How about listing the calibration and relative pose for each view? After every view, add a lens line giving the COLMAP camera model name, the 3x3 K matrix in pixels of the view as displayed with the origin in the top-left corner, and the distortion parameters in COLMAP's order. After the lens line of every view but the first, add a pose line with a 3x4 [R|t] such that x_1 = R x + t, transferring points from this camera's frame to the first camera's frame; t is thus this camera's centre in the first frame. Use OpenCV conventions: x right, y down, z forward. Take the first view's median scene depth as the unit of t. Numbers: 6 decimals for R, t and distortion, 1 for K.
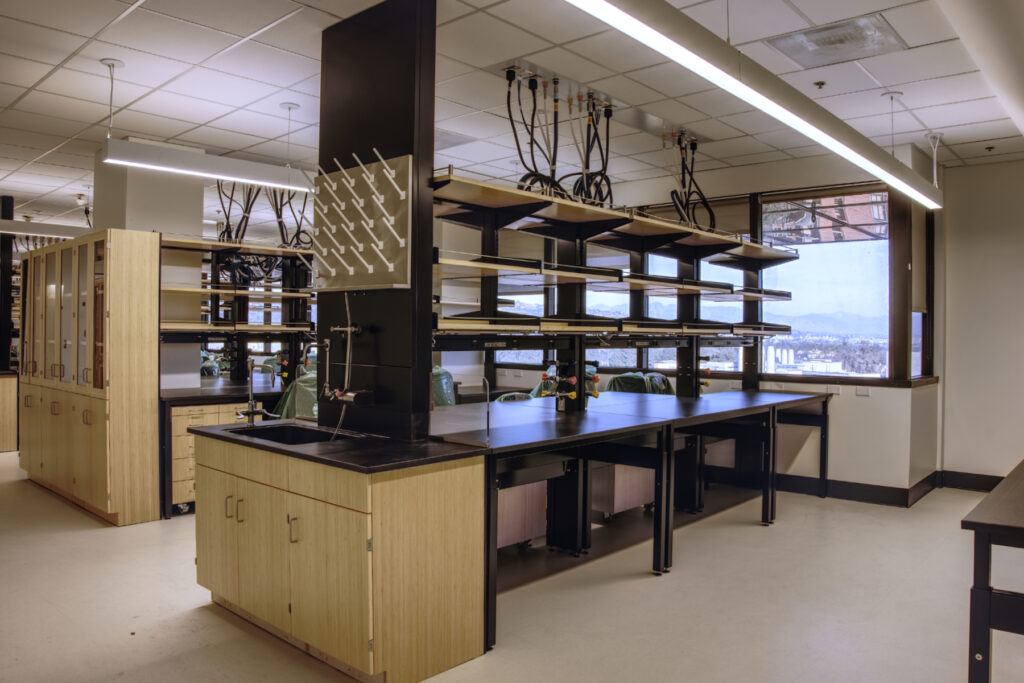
lens RADIAL K [[735.7, 0, 501.6], [0, 735.7, 333.4], [0, 0, 1]] dist [-0.102361, 0.013195]
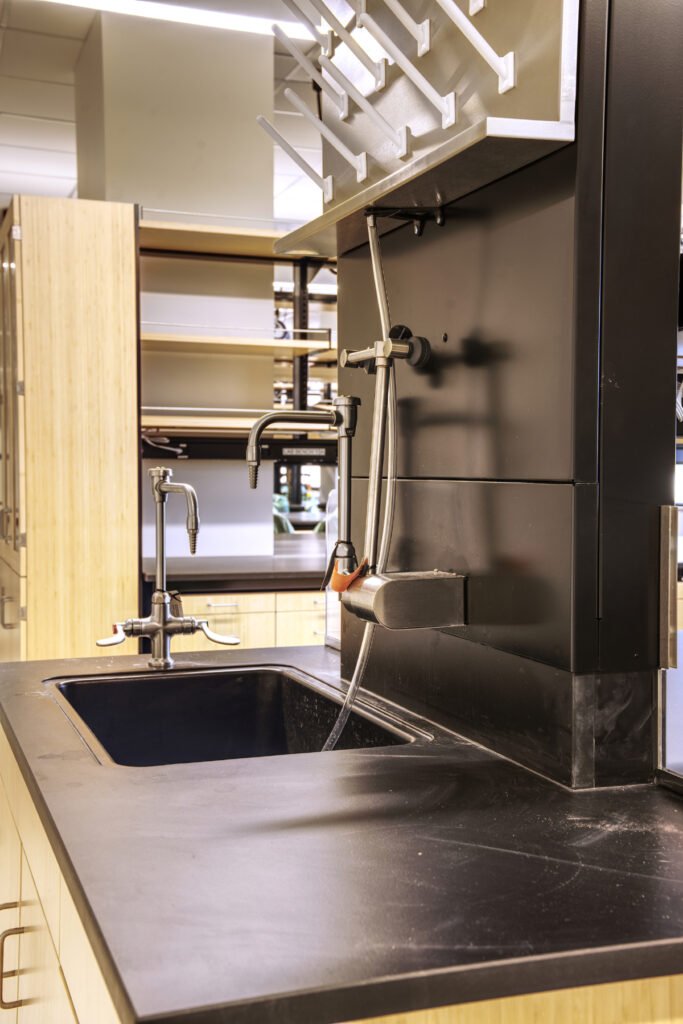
lens RADIAL K [[1251.0, 0, 343.7], [0, 1251.0, 510.6], [0, 0, 1]] dist [0.066302, 0.000000]
pose [[0.893050, 0.016248, -0.449665, -0.004035], [-0.003451, 0.999566, 0.029265, 0.023679], [0.449945, -0.024583, 0.892718, 0.322059]]
